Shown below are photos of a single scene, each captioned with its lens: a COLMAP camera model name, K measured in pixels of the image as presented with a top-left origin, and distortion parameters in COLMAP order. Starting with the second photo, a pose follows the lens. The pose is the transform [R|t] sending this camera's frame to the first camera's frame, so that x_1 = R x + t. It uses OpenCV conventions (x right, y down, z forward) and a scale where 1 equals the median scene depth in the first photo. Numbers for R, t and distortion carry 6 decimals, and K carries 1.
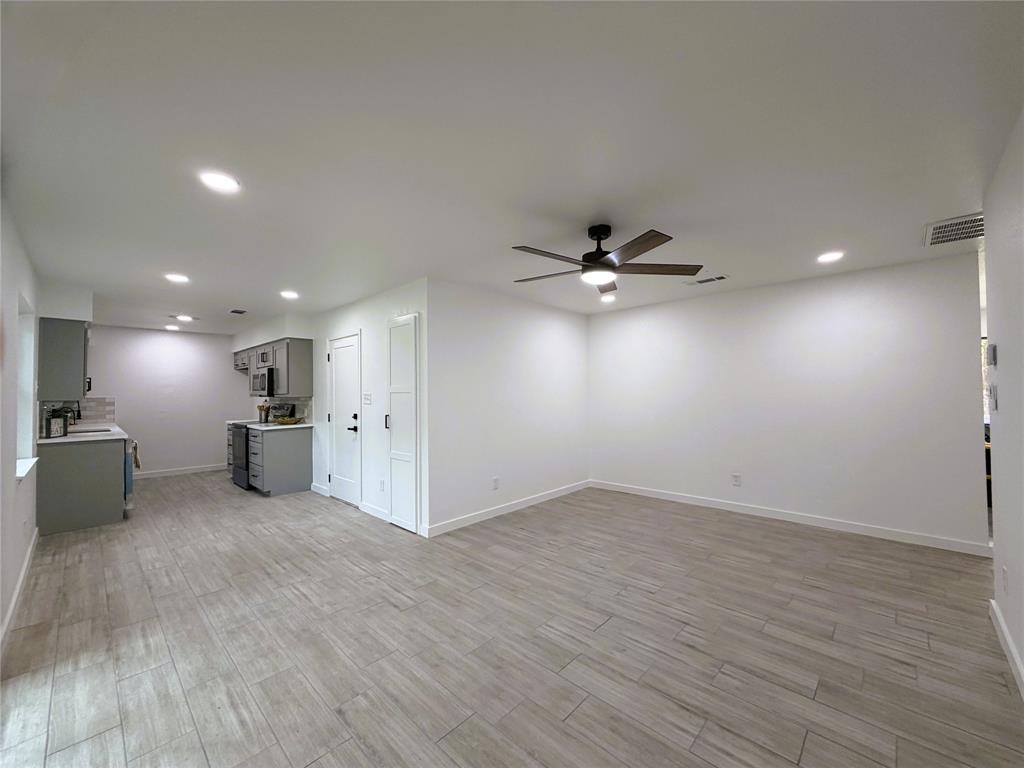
lens RADIAL K [[410.9, 0, 508.3], [0, 410.9, 382.9], [0, 0, 1]] dist [-0.001188, 0.000851]
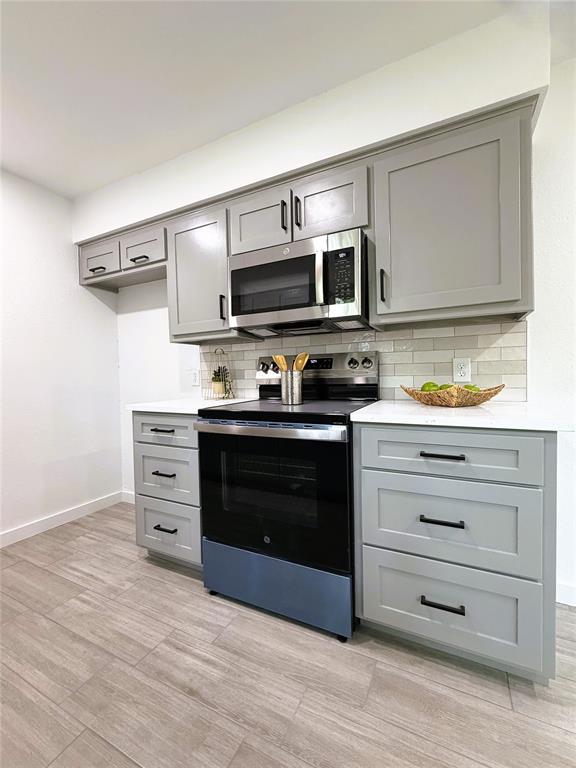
lens RADIAL K [[323.9, 0, 284.4], [0, 323.9, 387.1], [0, 0, 1]] dist [0.000210, -0.000065]
pose [[0.954813, -0.020785, 0.296479, -1.286912], [0.005264, 0.998578, 0.053055, 0.124655], [-0.297160, -0.049097, 0.953565, 1.400542]]
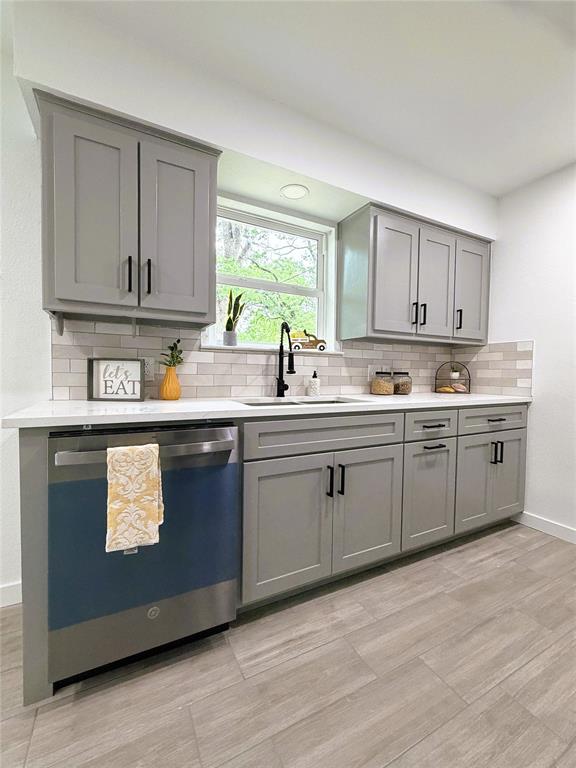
lens RADIAL K [[323.9, 0, 284.8], [0, 323.9, 385.3], [0, 0, 1]] dist [0.000210, -0.000065]
pose [[-0.313776, 0.040739, -0.948623, -1.034938], [0.008963, 0.999162, 0.039945, 0.130562], [0.949455, 0.004032, -0.313878, 1.656847]]
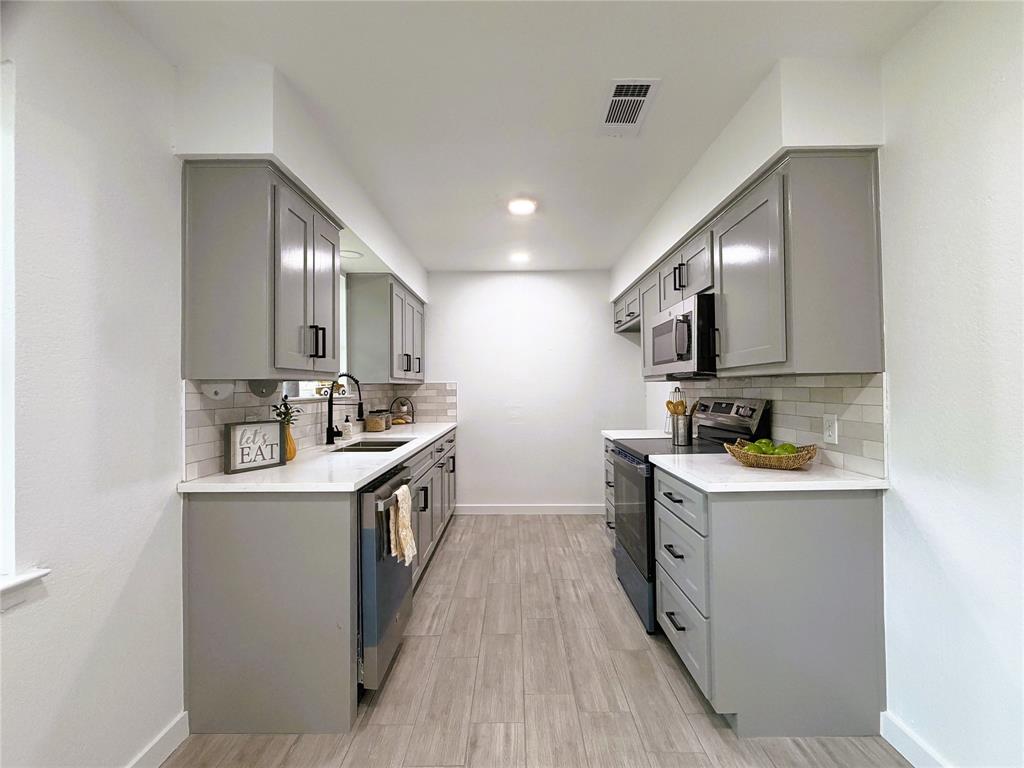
lens RADIAL K [[452.5, 0, 509.2], [0, 452.5, 388.2], [0, 0, 1]] dist [0.001121, 0.000095]
pose [[0.687906, 0.004636, -0.725785, -0.752907], [0.015938, 0.999642, 0.021490, 0.057633], [0.725624, -0.026351, 0.687586, 1.114148]]
